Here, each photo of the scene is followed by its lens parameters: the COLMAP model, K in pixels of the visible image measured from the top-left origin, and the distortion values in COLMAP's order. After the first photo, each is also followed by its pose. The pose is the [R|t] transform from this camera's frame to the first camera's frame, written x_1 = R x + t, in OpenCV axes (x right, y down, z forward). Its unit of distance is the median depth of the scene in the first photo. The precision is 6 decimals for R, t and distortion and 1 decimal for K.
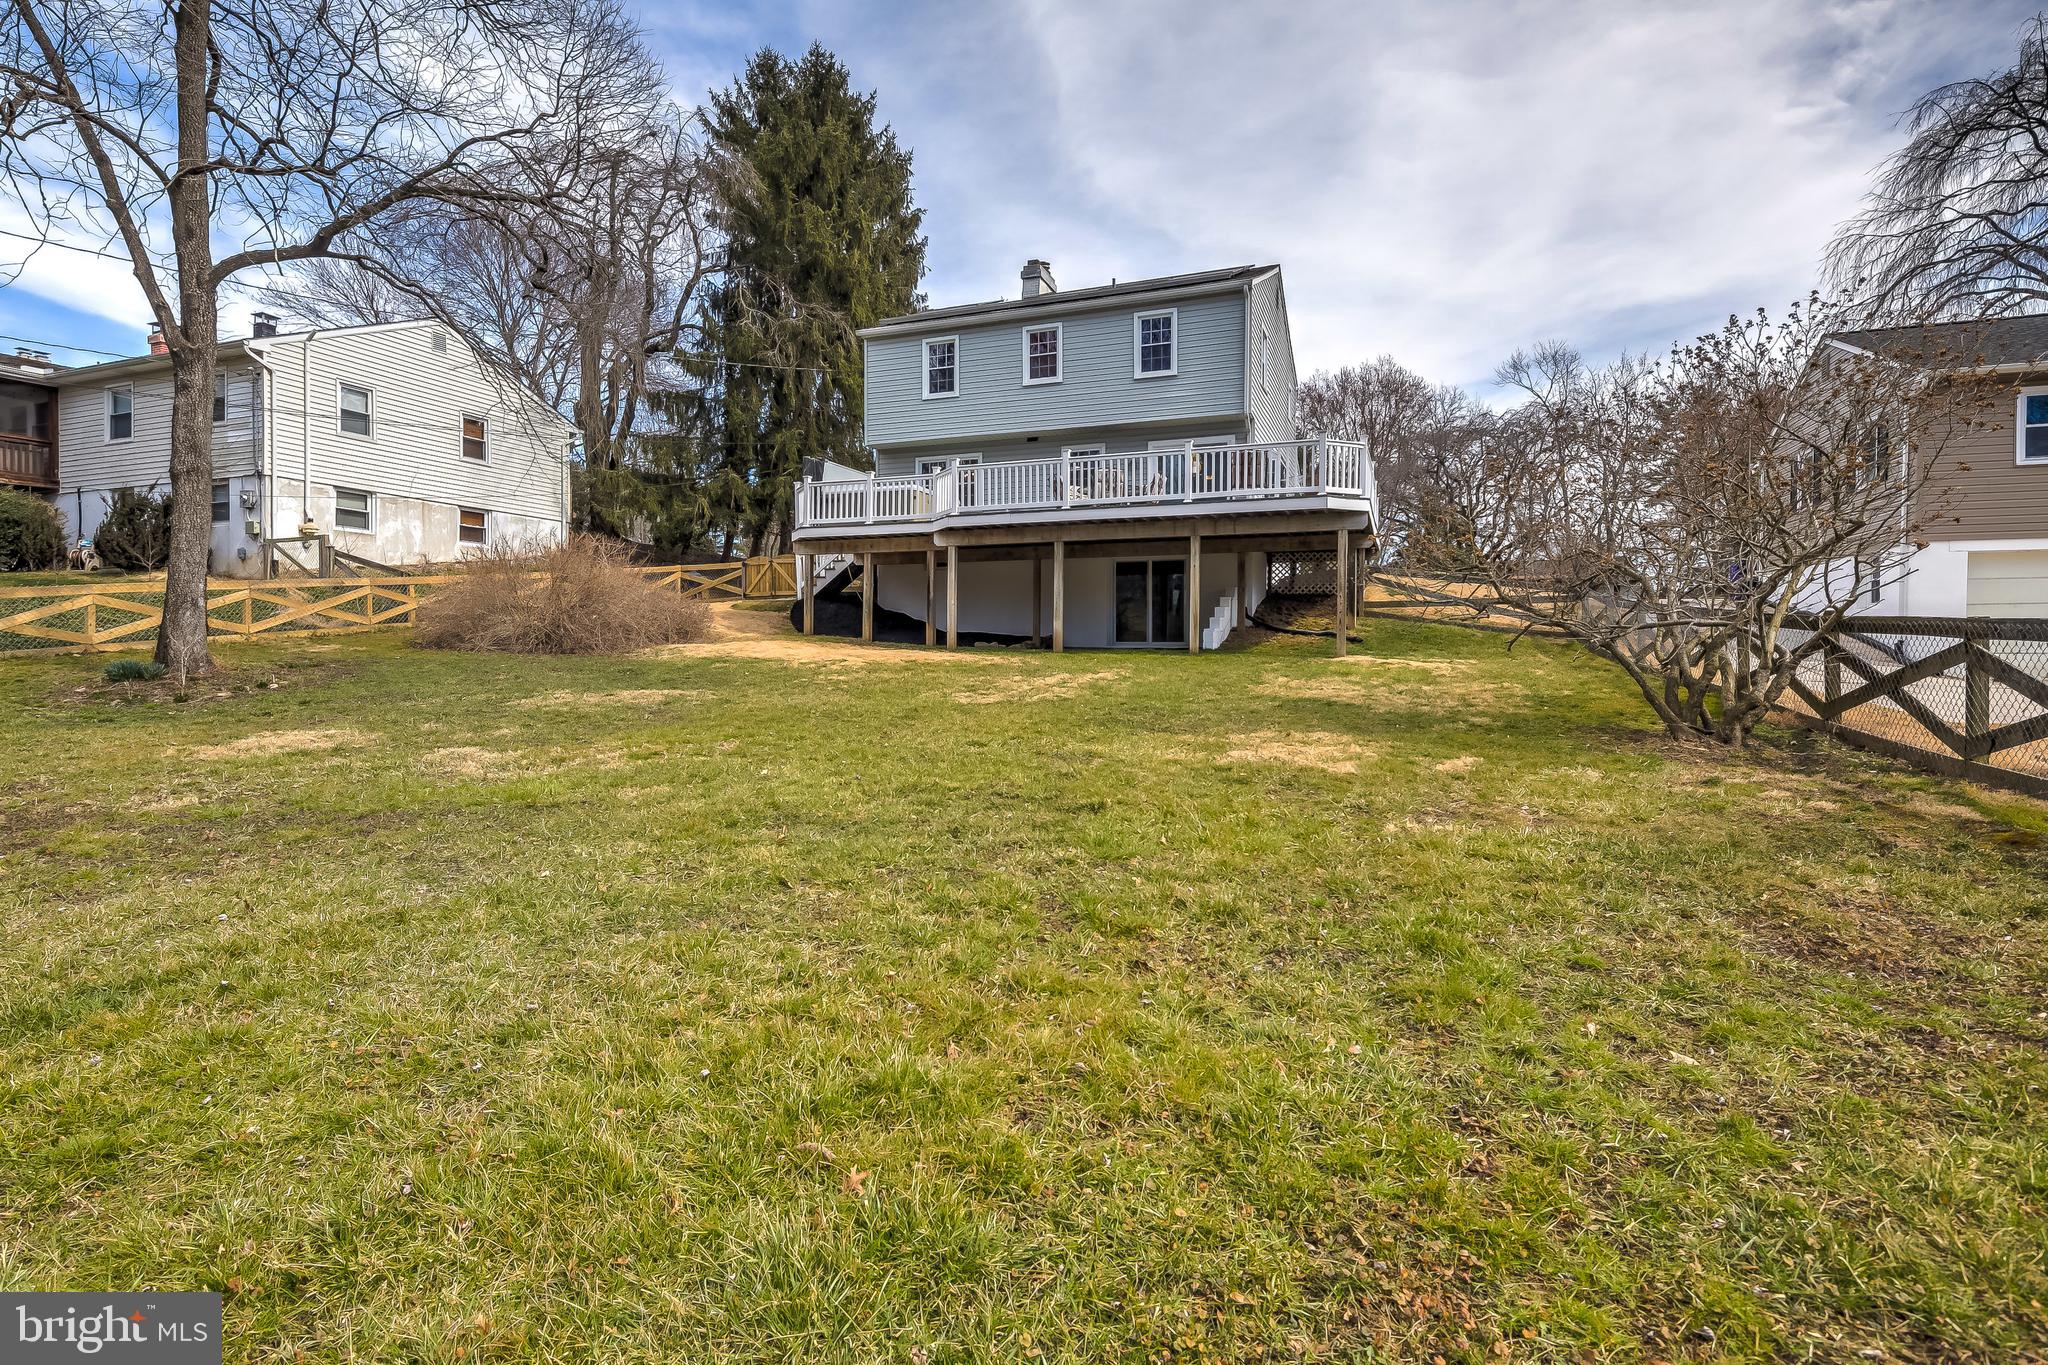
lens RADIAL K [[1008.7, 0, 1018.6], [0, 1008.7, 675.2], [0, 0, 1]] dist [0.022044, 0.002018]
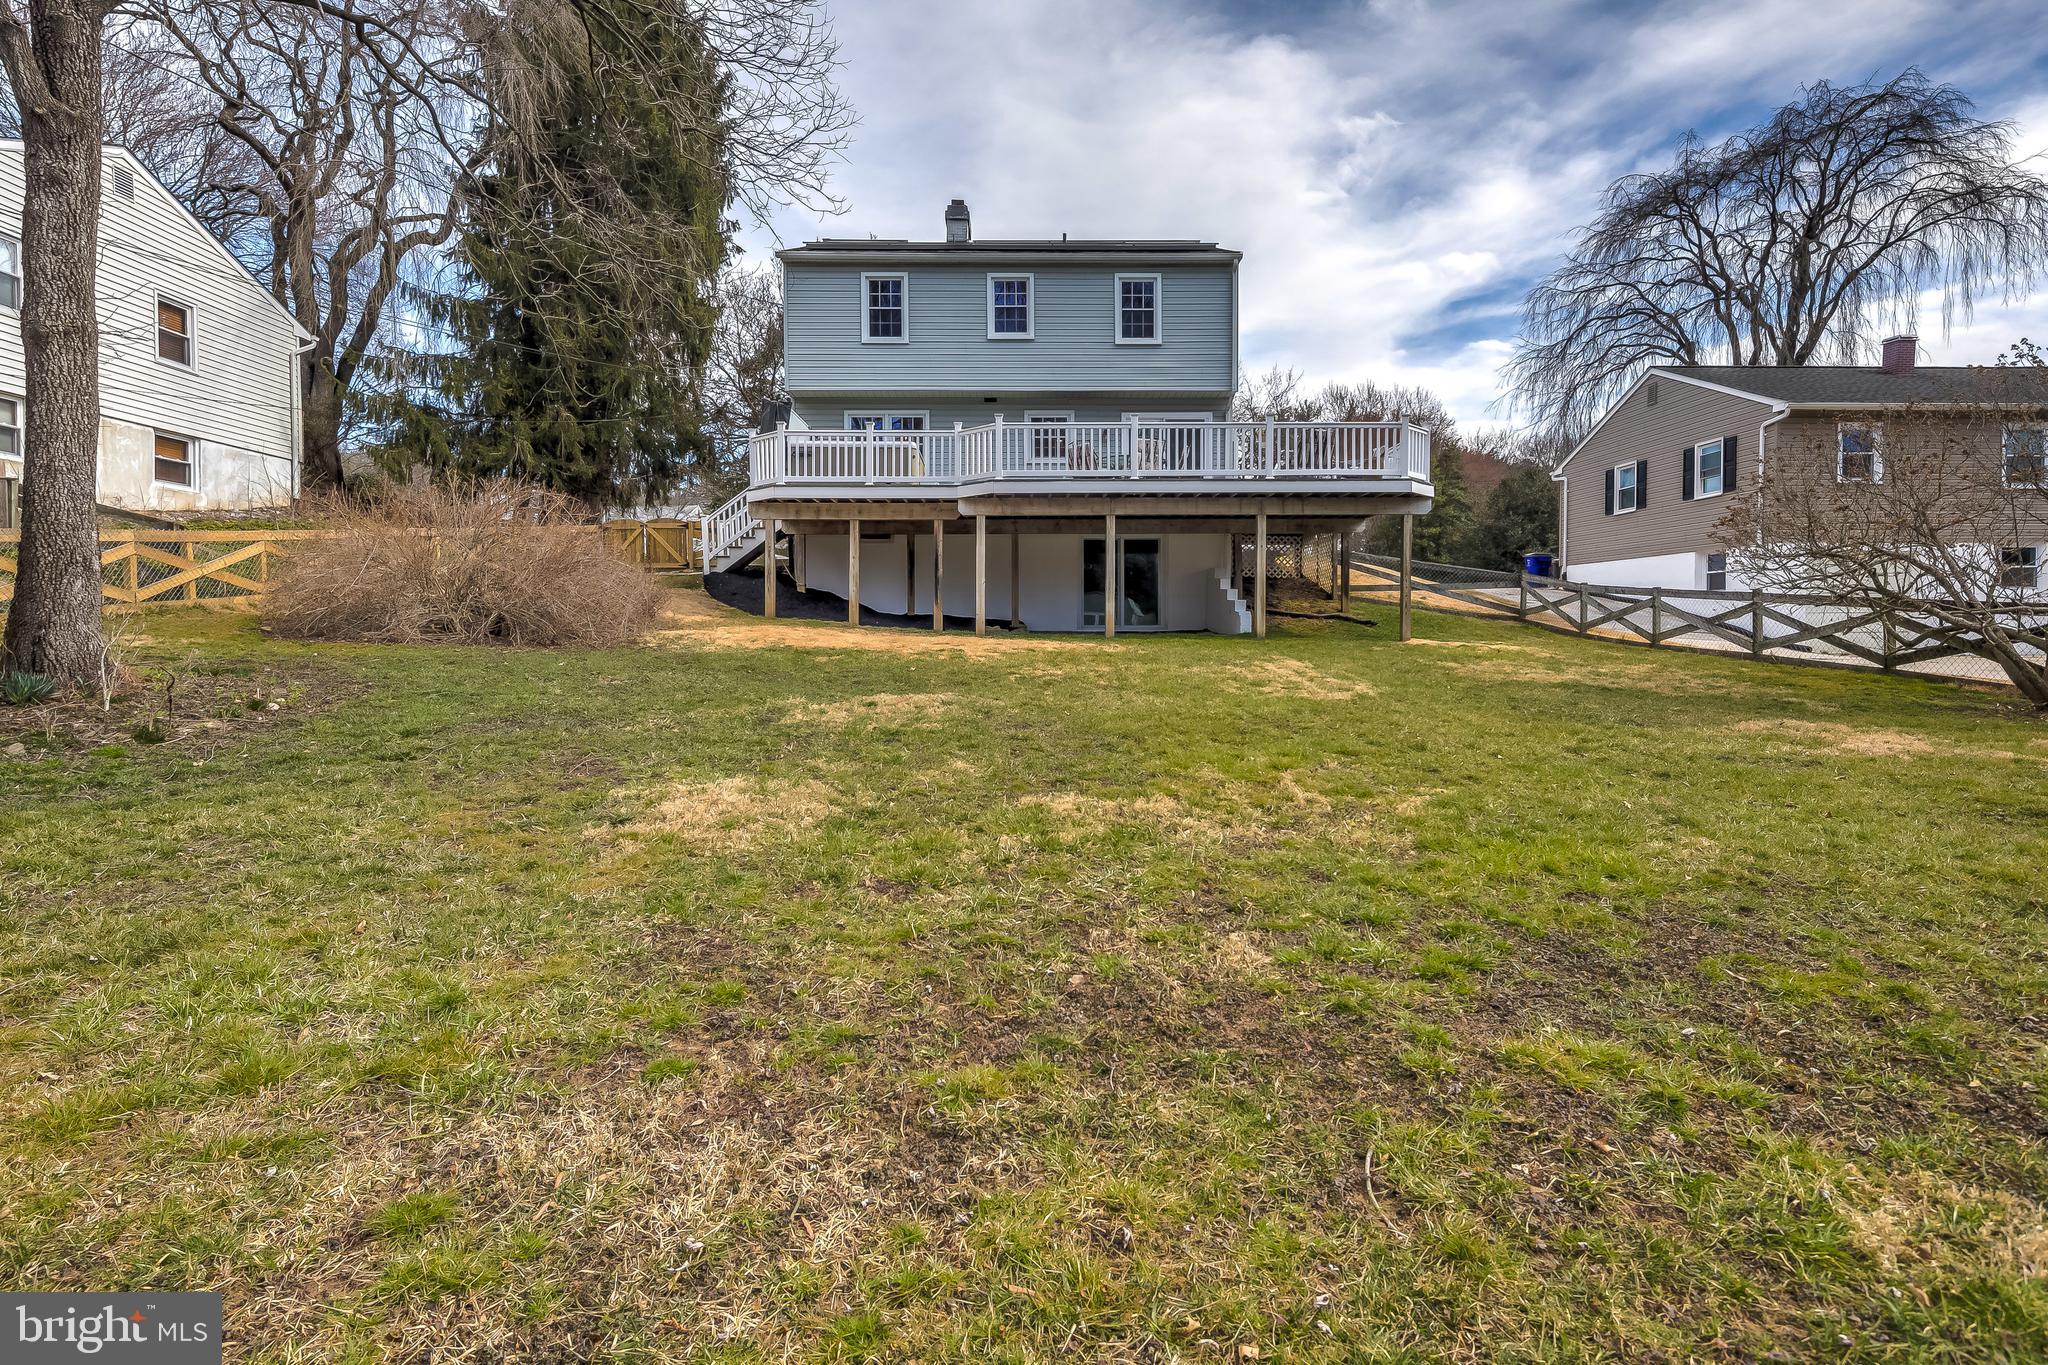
lens RADIAL K [[1008.7, 0, 1043.6], [0, 1008.7, 651.2], [0, 0, 1]] dist [0.022044, 0.002018]
pose [[0.924202, -0.013041, 0.381682, -0.298630], [0.016403, 0.999850, -0.005555, -0.006243], [-0.381552, 0.011395, 0.924277, 0.165606]]
